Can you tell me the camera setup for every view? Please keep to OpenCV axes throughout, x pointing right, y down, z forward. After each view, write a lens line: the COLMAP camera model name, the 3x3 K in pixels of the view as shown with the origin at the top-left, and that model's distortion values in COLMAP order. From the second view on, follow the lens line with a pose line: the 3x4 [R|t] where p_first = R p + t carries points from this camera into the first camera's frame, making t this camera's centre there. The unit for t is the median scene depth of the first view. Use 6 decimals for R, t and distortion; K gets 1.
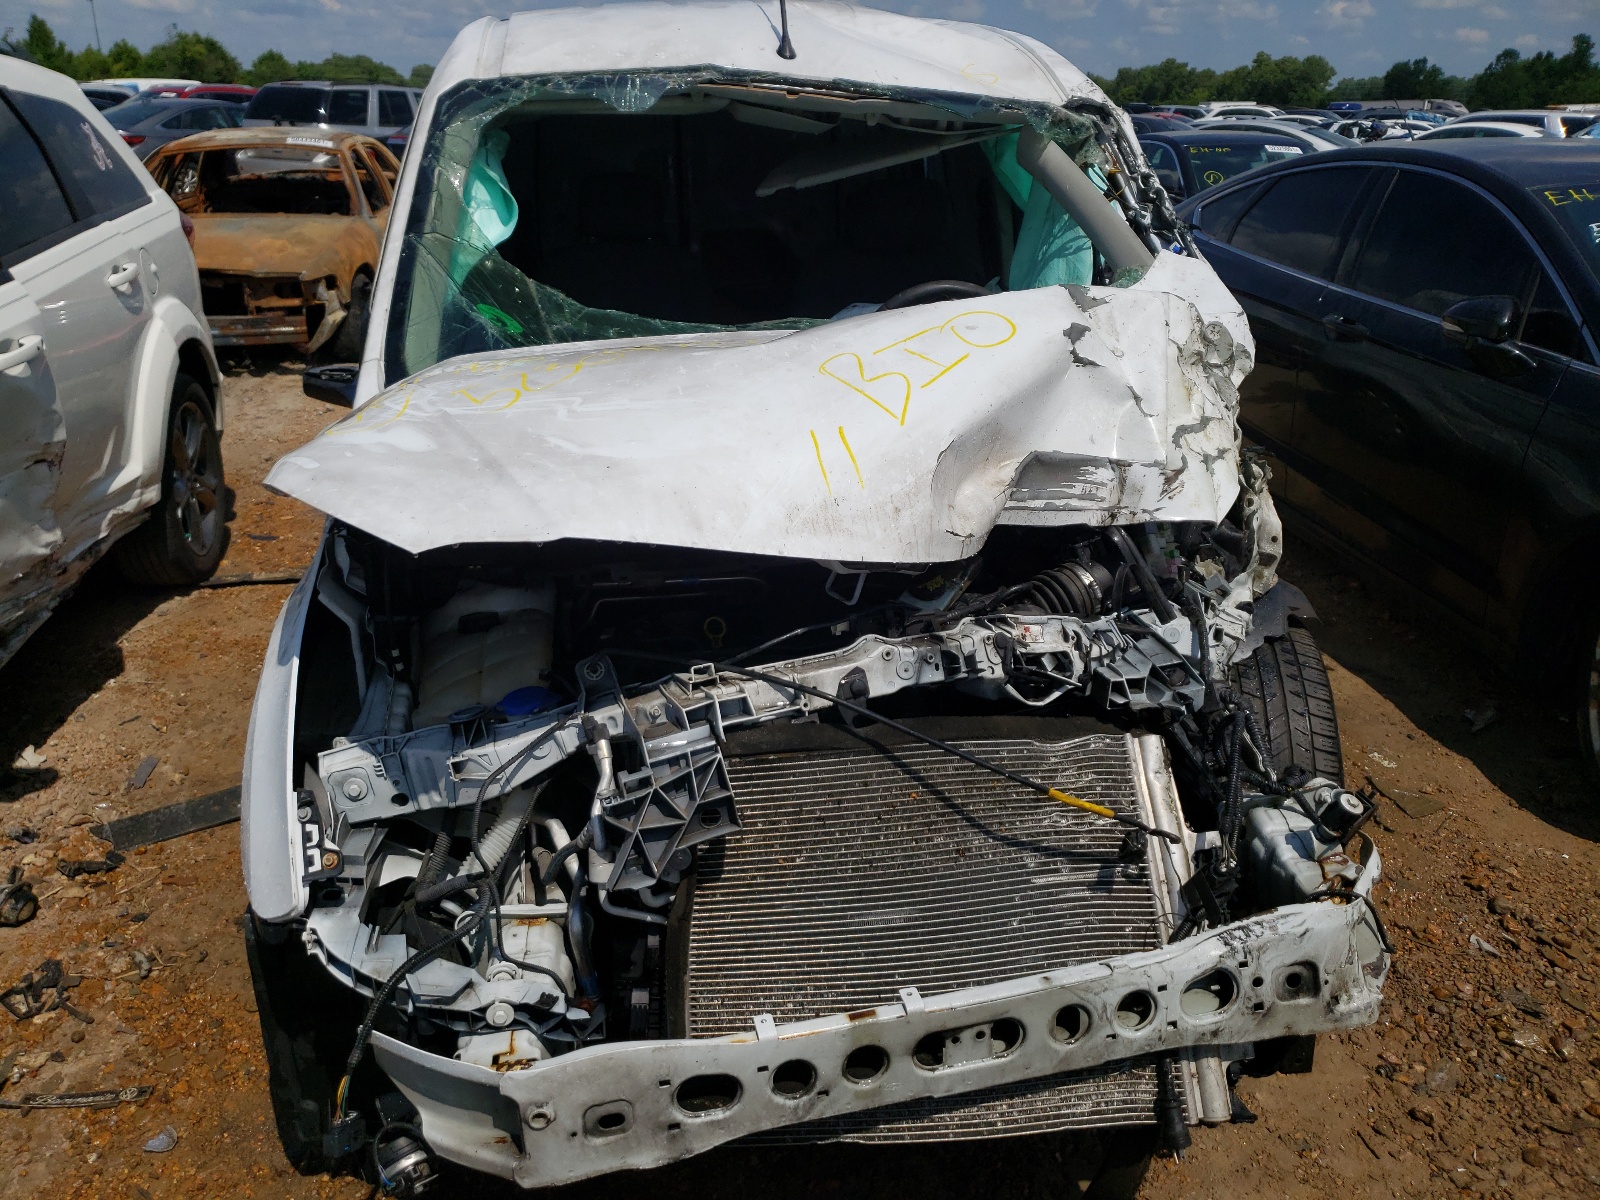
lens RADIAL K [[1174.0, 0, 735.4], [0, 1174.0, 600.0], [0, 0, 1]] dist [-0.001064, 0.005322]
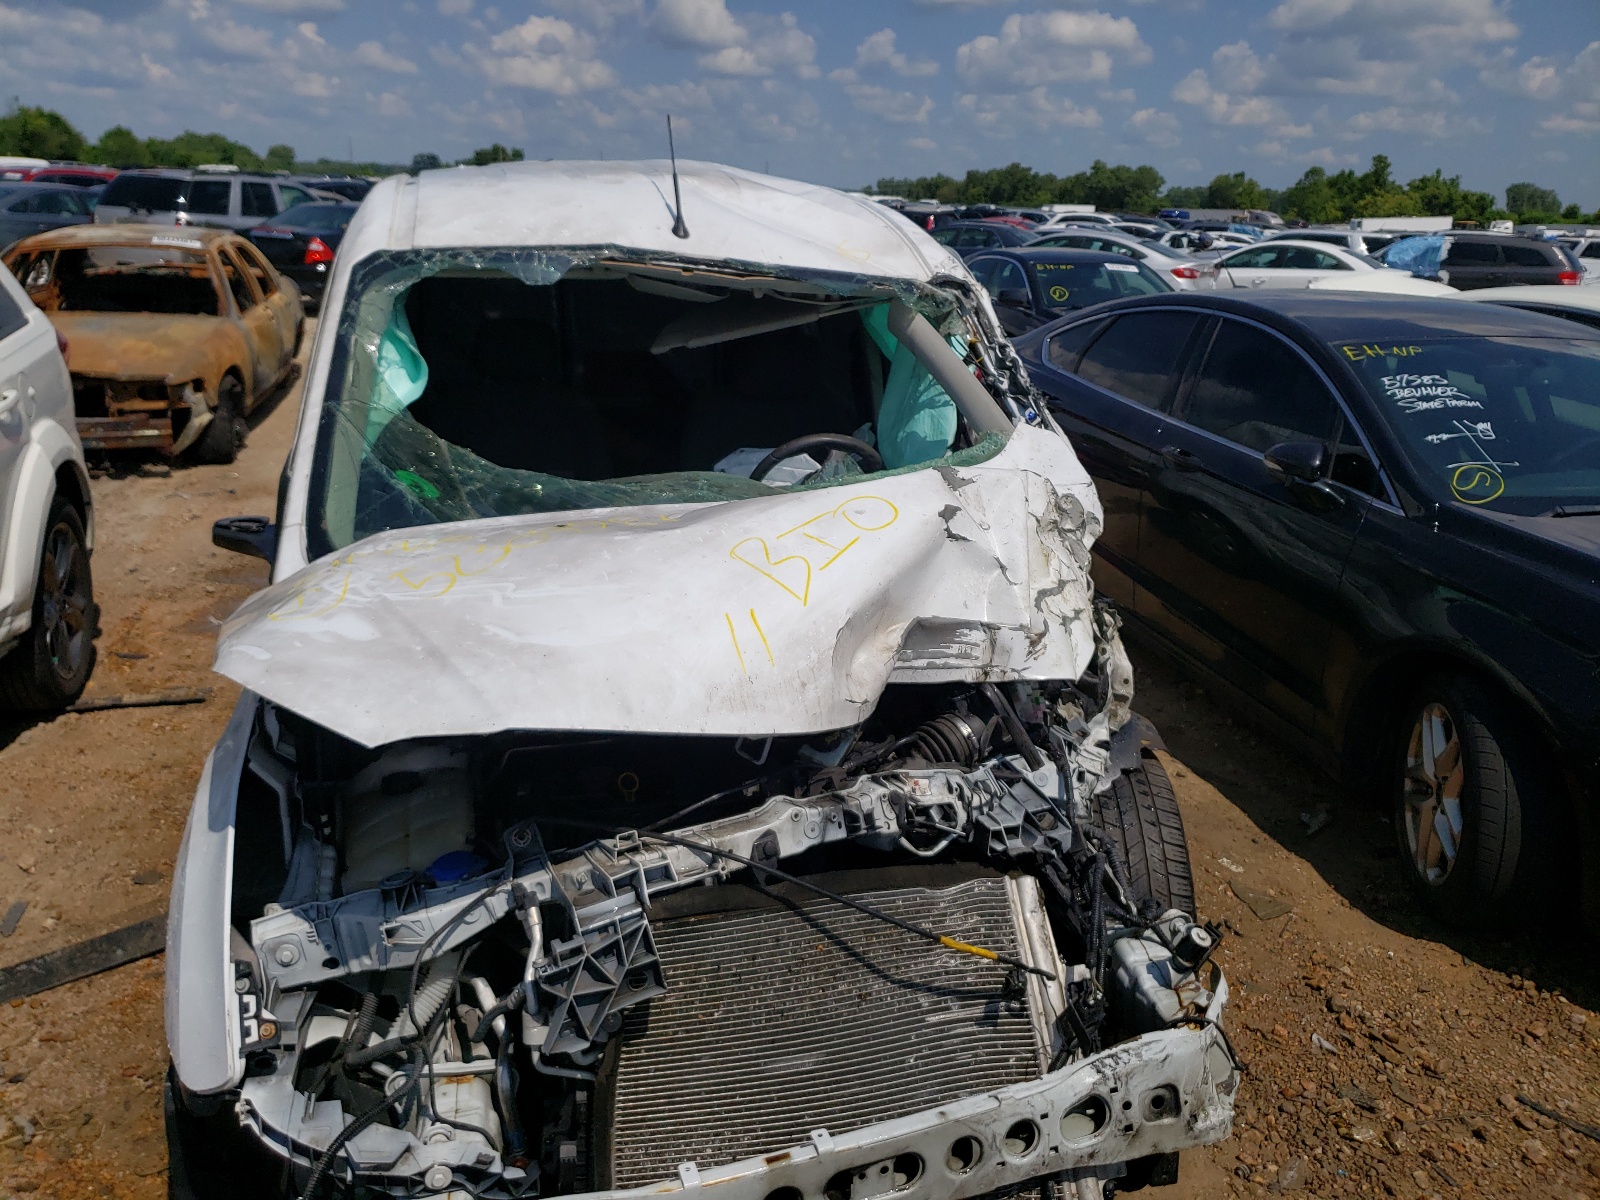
lens RADIAL K [[1174.0, 0, 735.4], [0, 1174.0, 600.0], [0, 0, 1]] dist [-0.001064, 0.005322]
pose [[0.994004, -0.001705, 0.109331, -0.041420], [0.010597, 0.996674, -0.080805, -0.061738], [-0.108830, 0.081479, 0.990716, -0.093056]]
